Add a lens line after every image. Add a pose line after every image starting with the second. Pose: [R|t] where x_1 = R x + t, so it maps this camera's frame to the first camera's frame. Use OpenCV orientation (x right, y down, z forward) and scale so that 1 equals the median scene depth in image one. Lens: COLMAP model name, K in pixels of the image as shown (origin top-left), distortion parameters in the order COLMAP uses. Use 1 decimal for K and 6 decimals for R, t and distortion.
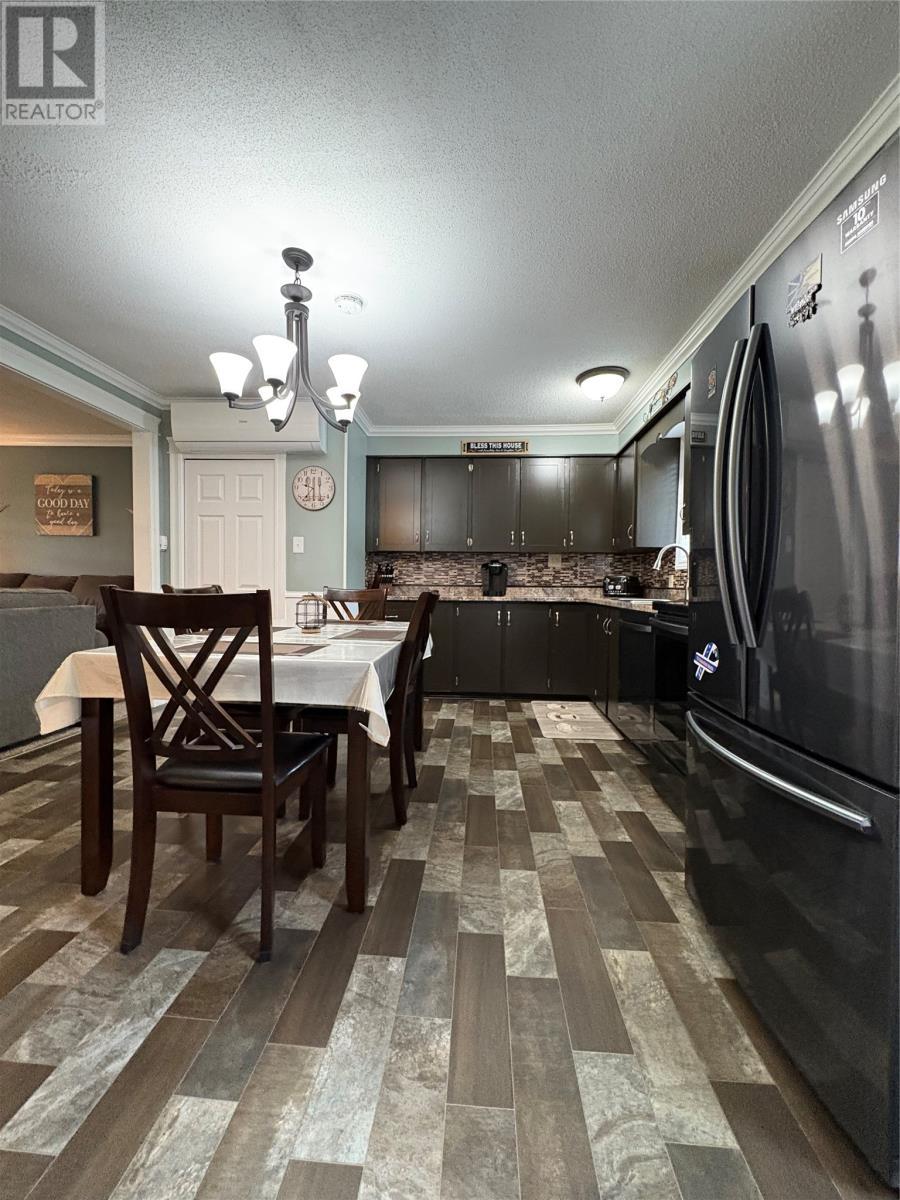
lens RADIAL K [[475.7, 0, 450.0], [0, 475.7, 600.0], [0, 0, 1]] dist [-0.001545, 0.000386]
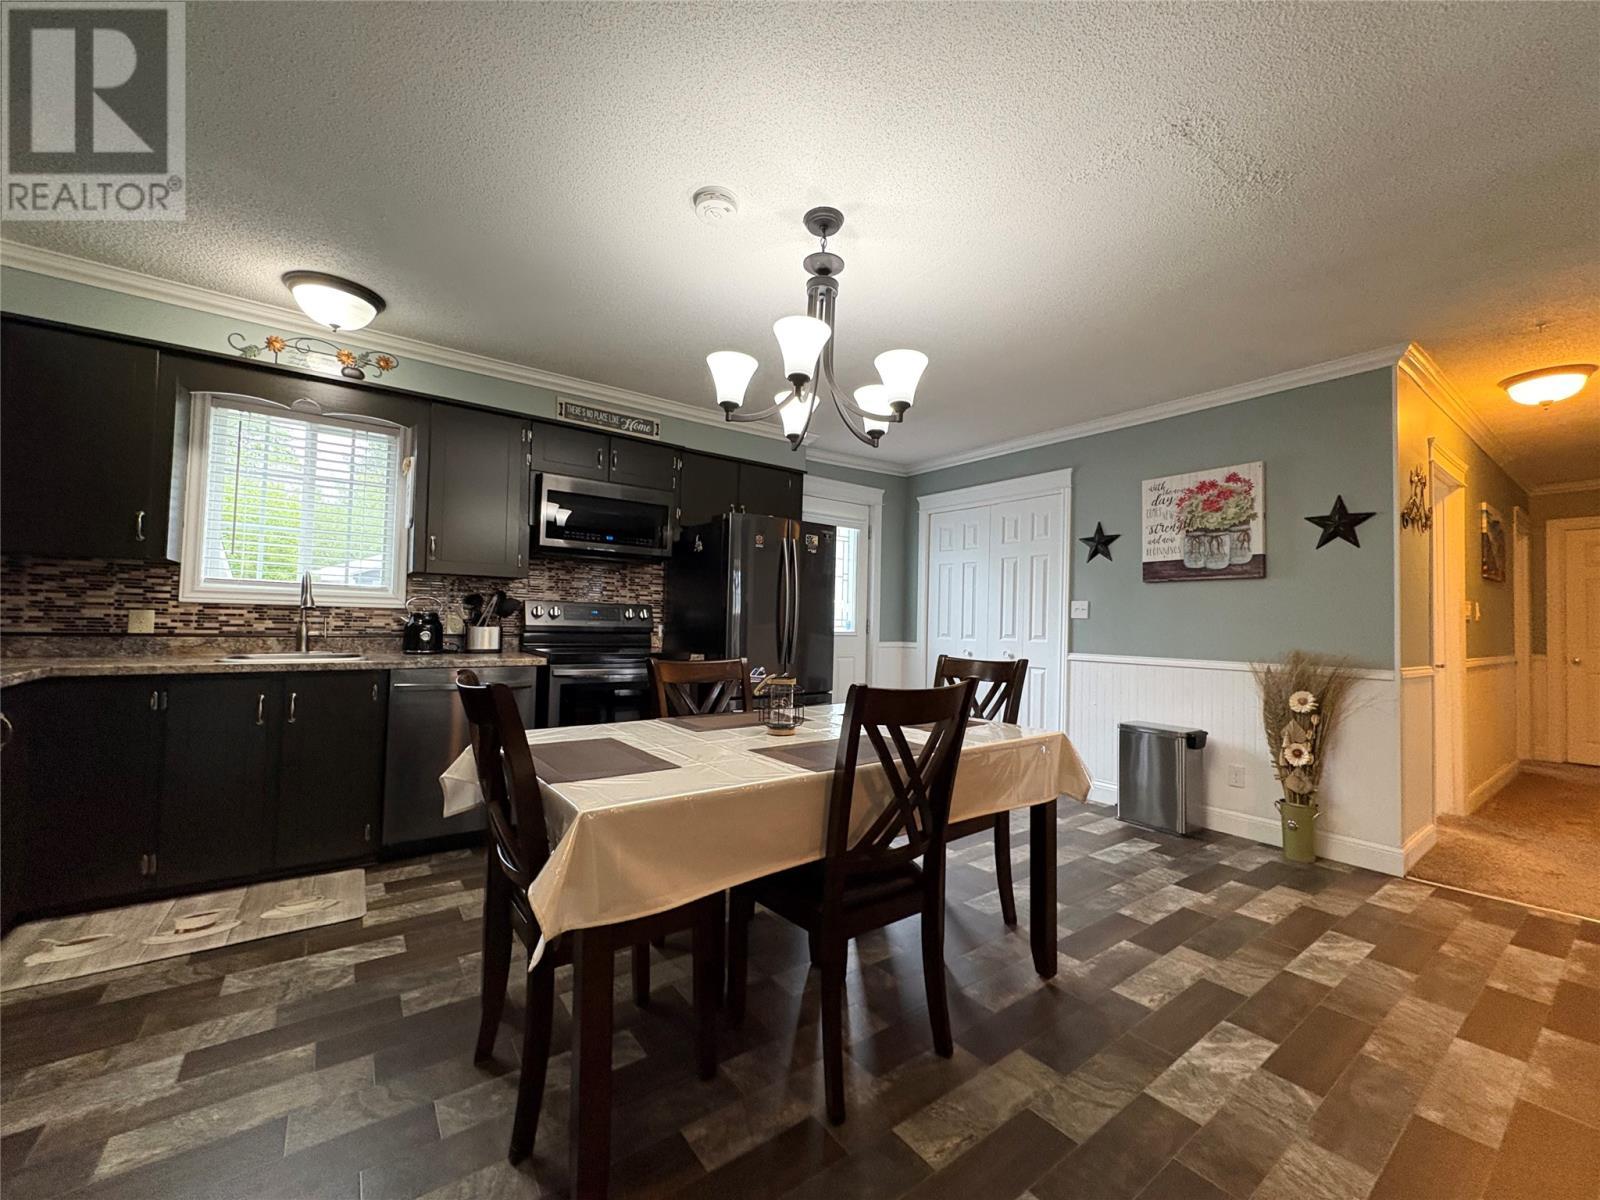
lens RADIAL K [[639.0, 0, 800.0], [0, 639.0, 600.0], [0, 0, 1]] dist [0.000905, 0.000595]
pose [[-0.641680, -0.000837, 0.766972, -0.589317], [-0.005041, 0.999982, -0.003126, -0.067563], [-0.766956, -0.005872, -0.641673, 0.921811]]
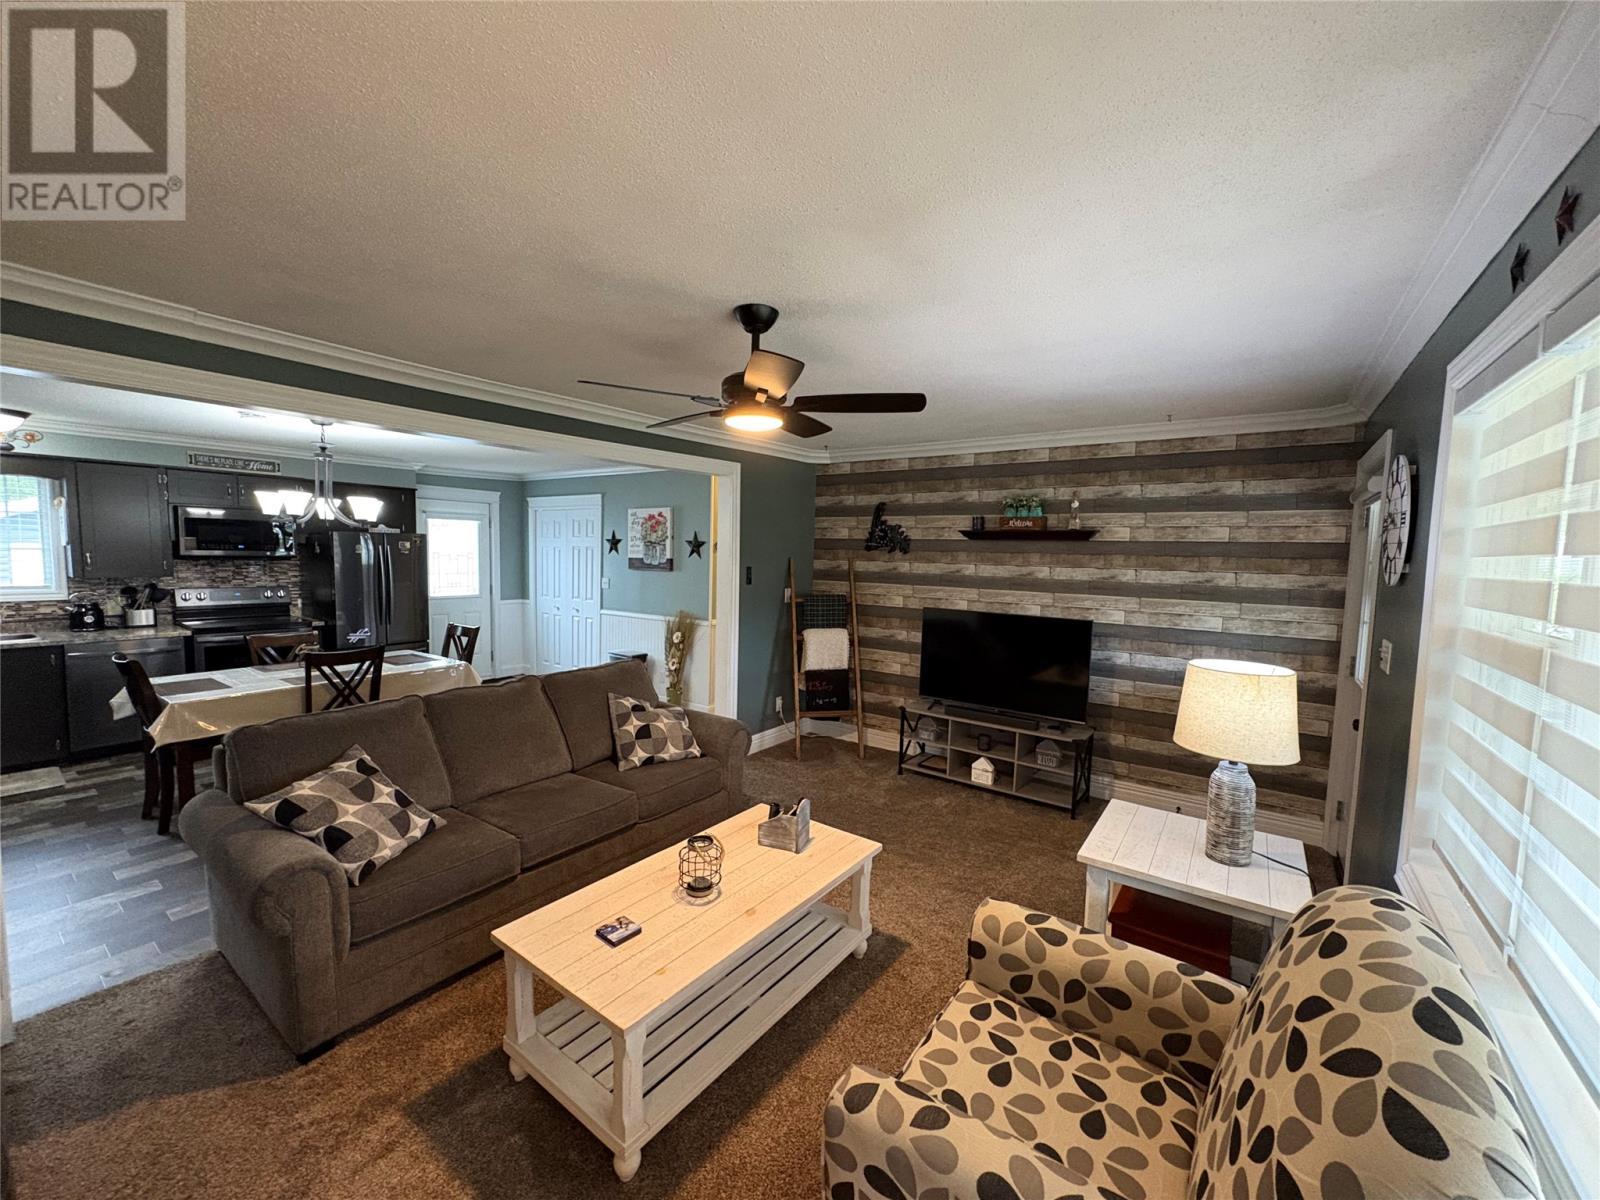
lens RADIAL K [[639.0, 0, 800.0], [0, 639.0, 600.0], [0, 0, 1]] dist [0.000905, 0.000595]
pose [[-0.846762, -0.072809, 0.526966, -1.495863], [-0.014860, 0.993440, 0.113382, -0.225928], [-0.531765, 0.088177, -0.842289, 1.077581]]
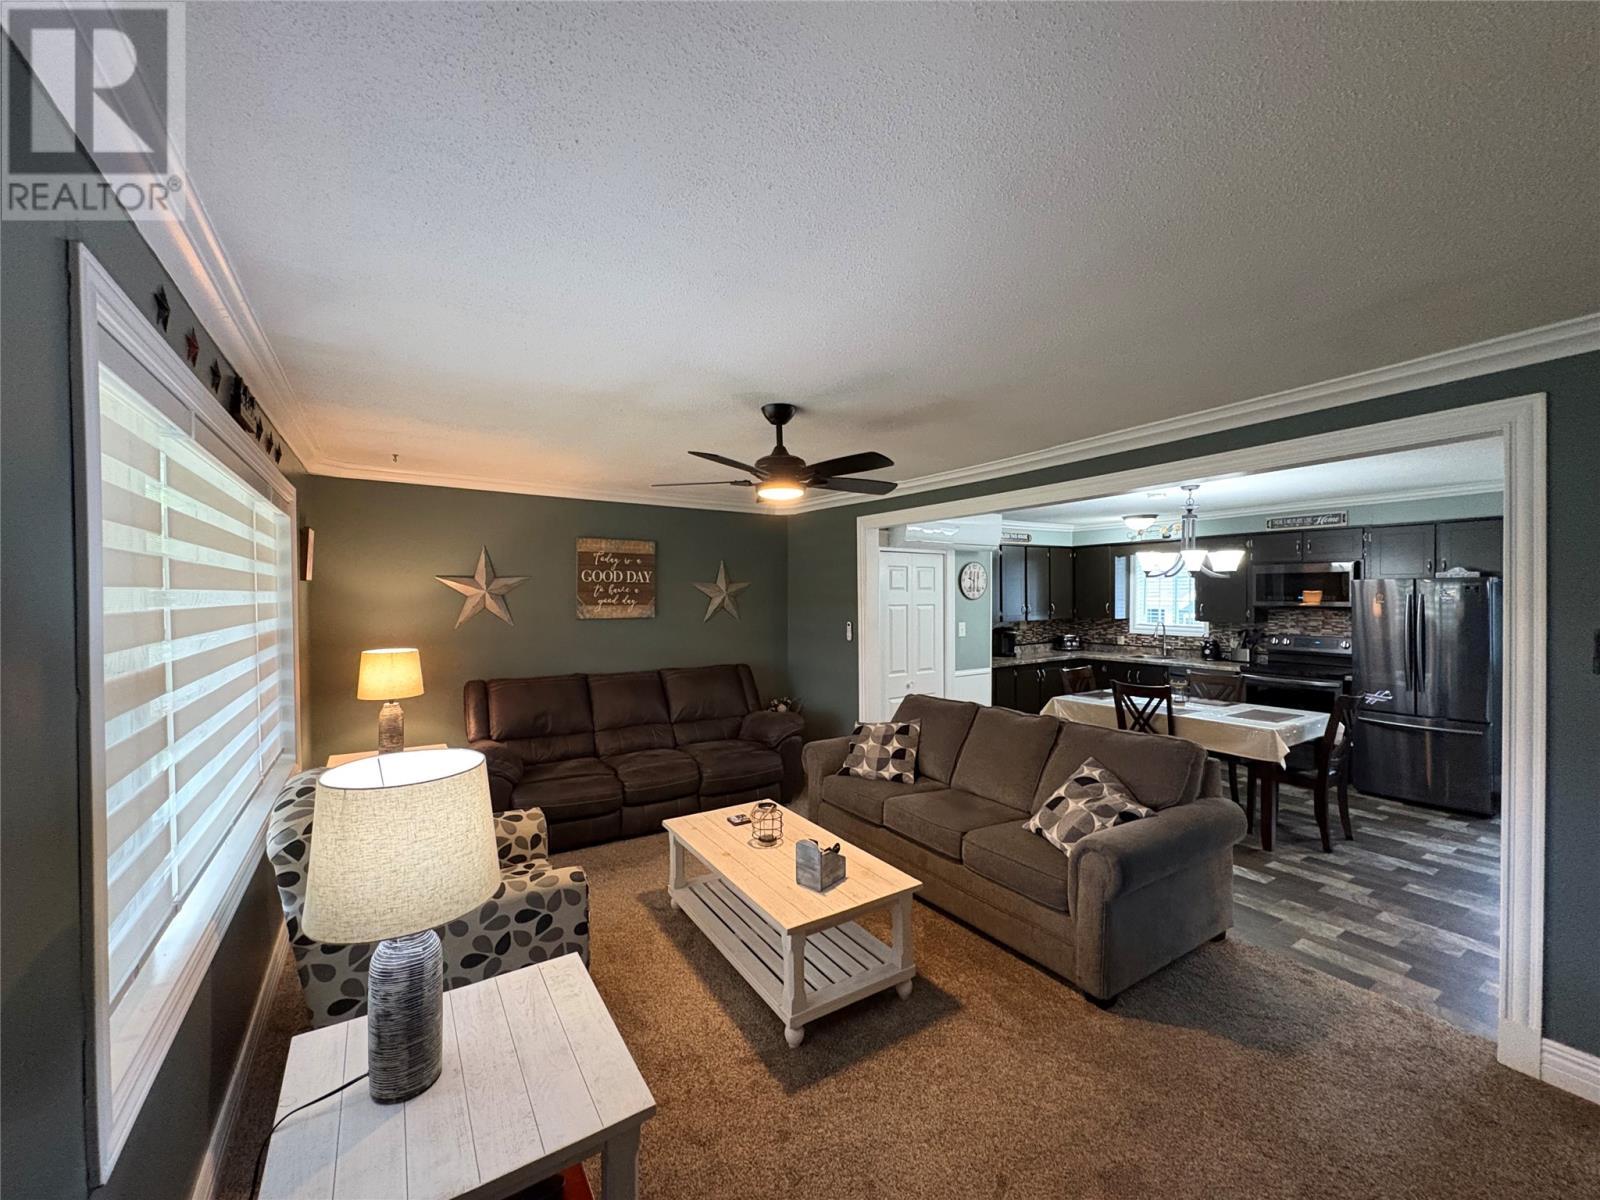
lens RADIAL K [[634.3, 0, 797.0], [0, 634.3, 602.2], [0, 0, 1]] dist [-0.001545, 0.000386]
pose [[0.803696, -0.027376, 0.594410, -1.561031], [0.038689, 0.999231, -0.006291, -0.189728], [-0.593781, 0.028053, 0.804137, 0.010679]]
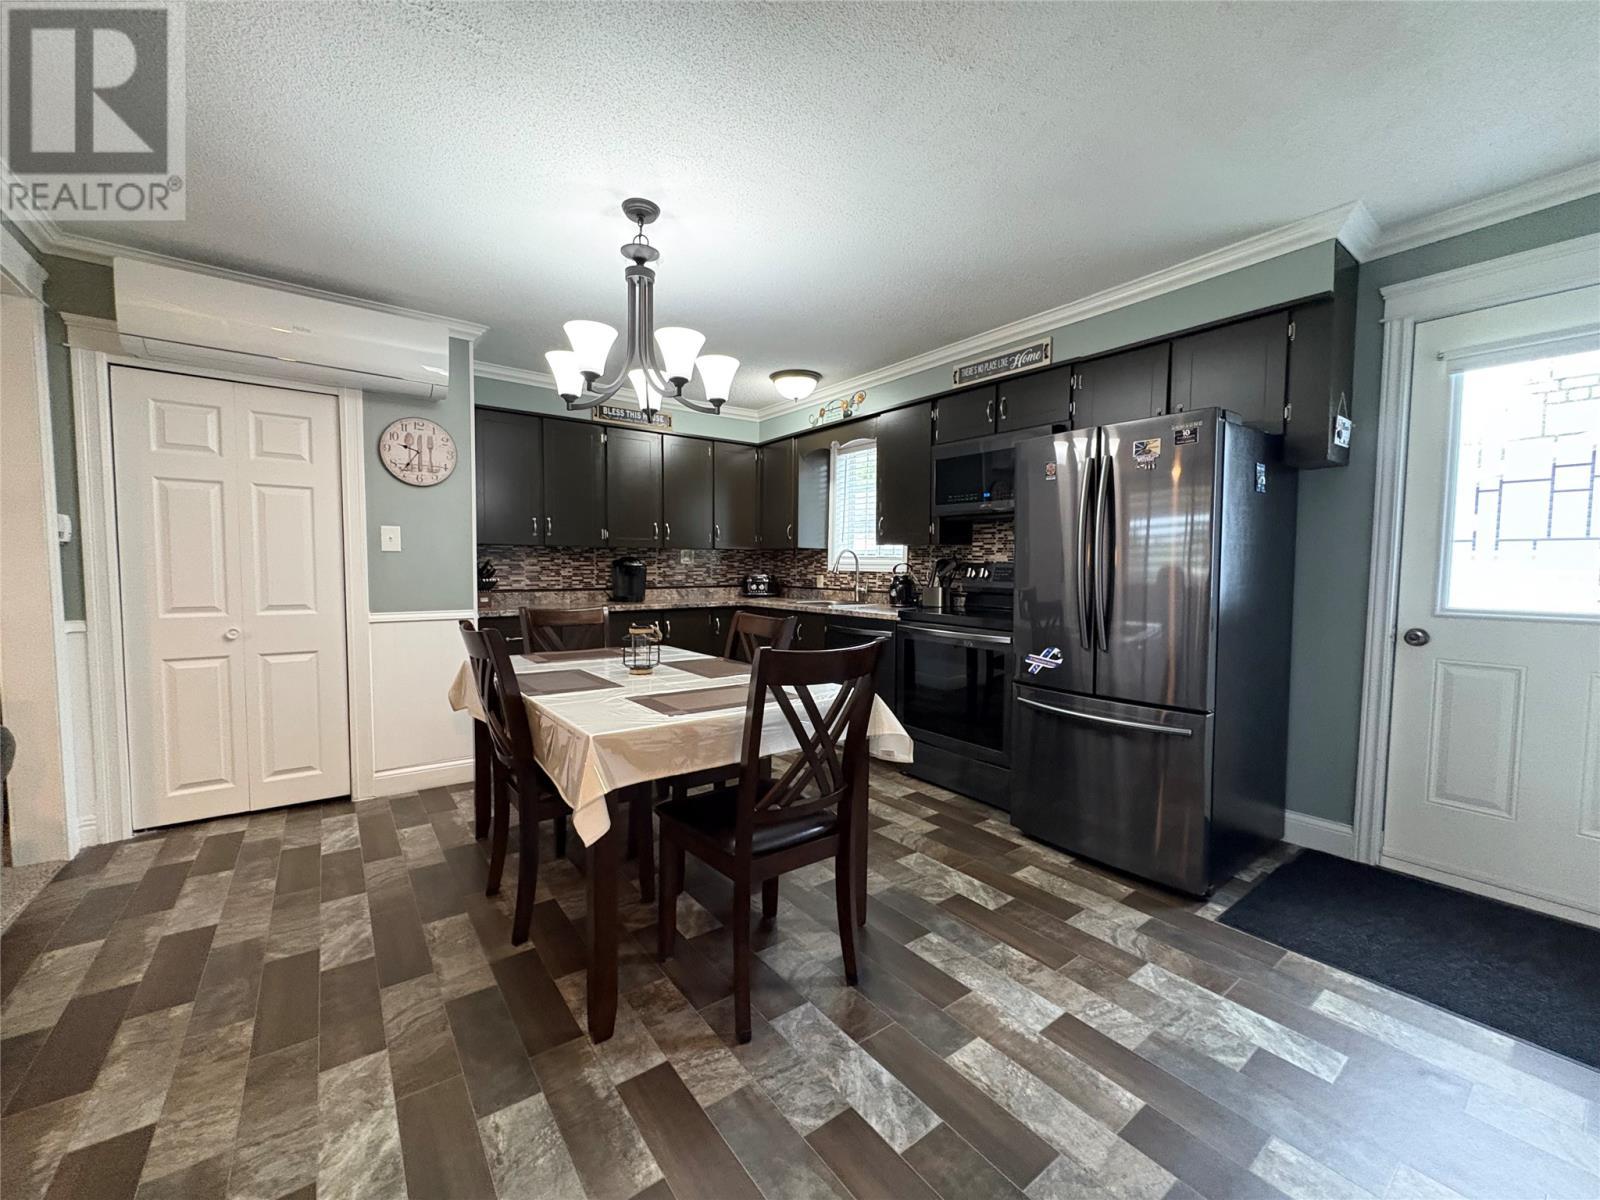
lens RADIAL K [[634.3, 0, 797.0], [0, 634.3, 602.2], [0, 0, 1]] dist [-0.001545, 0.000386]
pose [[0.759349, -0.045330, 0.649102, -0.466938], [0.024757, 0.998861, 0.040793, -0.053070], [-0.650212, -0.014907, 0.759607, 0.005472]]
